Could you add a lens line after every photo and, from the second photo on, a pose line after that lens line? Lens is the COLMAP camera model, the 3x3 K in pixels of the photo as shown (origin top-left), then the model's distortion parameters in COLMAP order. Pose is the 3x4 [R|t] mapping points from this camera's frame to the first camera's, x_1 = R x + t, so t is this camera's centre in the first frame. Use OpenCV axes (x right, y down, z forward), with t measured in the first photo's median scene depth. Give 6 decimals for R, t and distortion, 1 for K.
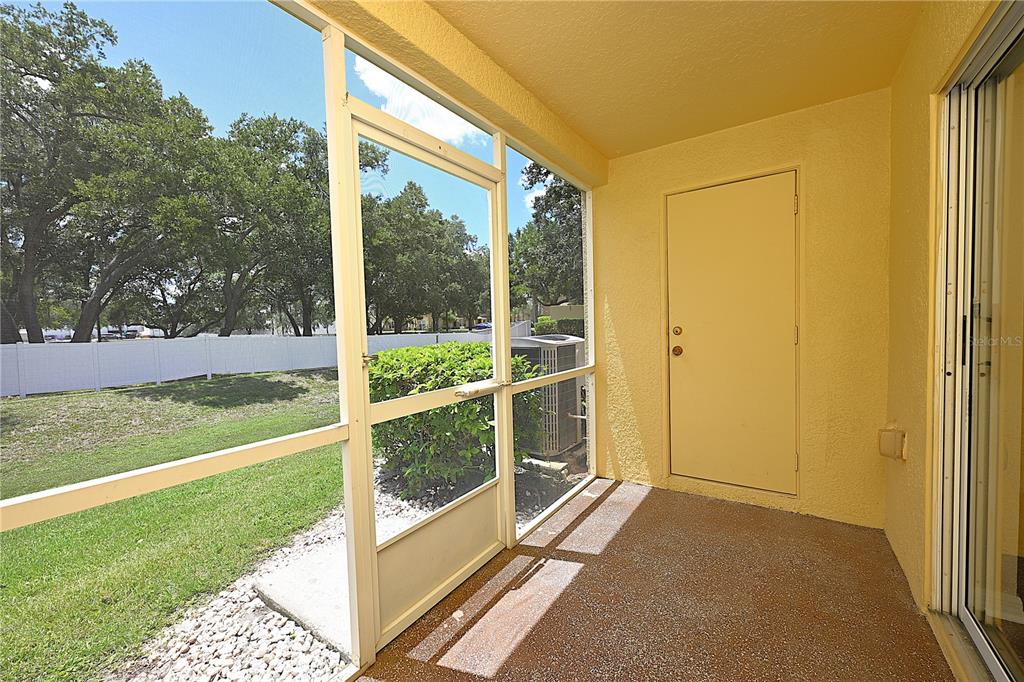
lens RADIAL K [[403.4, 0, 508.6], [0, 403.4, 341.7], [0, 0, 1]] dist [0.000880, 0.000115]
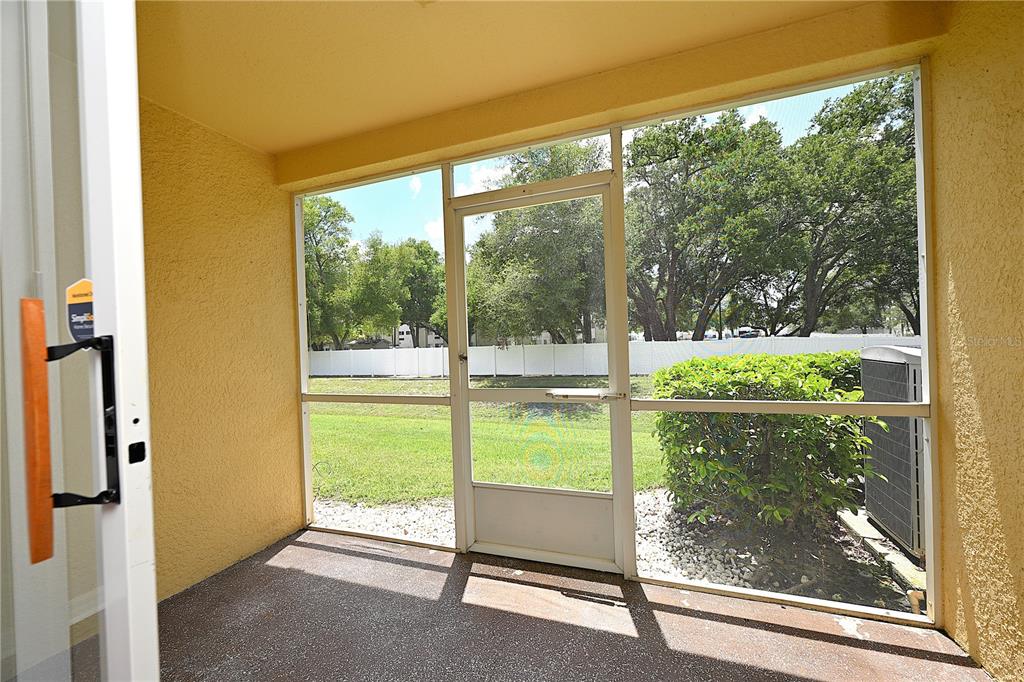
lens RADIAL K [[403.4, 0, 508.6], [0, 403.4, 341.7], [0, 0, 1]] dist [0.000880, 0.000115]
pose [[0.257285, 0.013866, -0.966236, 0.102447], [-0.012036, 0.999865, 0.011144, -0.003559], [0.966261, 0.008762, 0.257417, 0.064212]]
